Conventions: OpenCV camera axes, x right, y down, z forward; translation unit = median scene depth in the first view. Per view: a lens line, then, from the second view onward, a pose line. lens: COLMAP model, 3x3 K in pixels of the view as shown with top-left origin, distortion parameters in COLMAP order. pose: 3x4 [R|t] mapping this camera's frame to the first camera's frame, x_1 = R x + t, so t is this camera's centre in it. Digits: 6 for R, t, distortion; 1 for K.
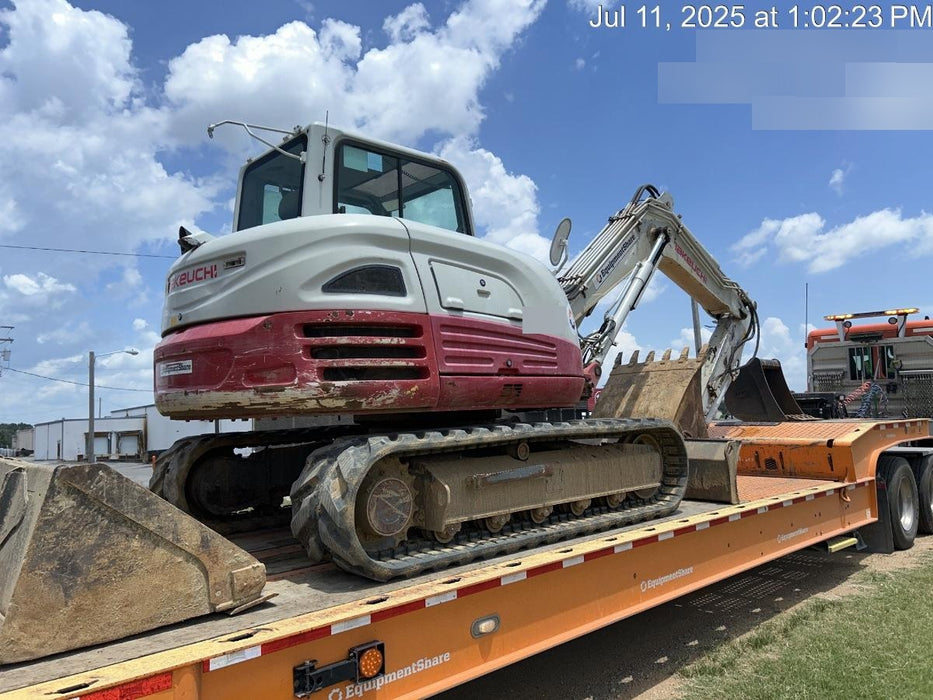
lens RADIAL K [[699.1, 0, 479.6], [0, 699.1, 351.9], [0, 0, 1]] dist [0.044569, -0.005246]
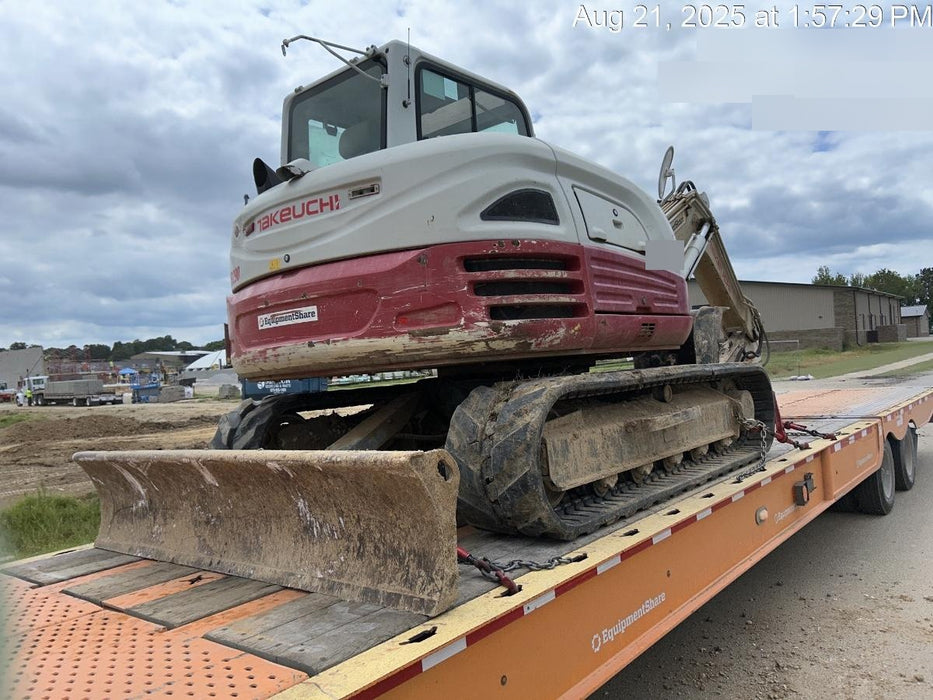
lens RADIAL K [[699.1, 0, 479.6], [0, 699.1, 351.9], [0, 0, 1]] dist [0.044569, -0.005246]
pose [[0.992304, -0.042370, 0.116353, -0.316276], [0.037166, 0.998225, 0.046531, 0.036433], [-0.118118, -0.041848, 0.992117, 0.115722]]
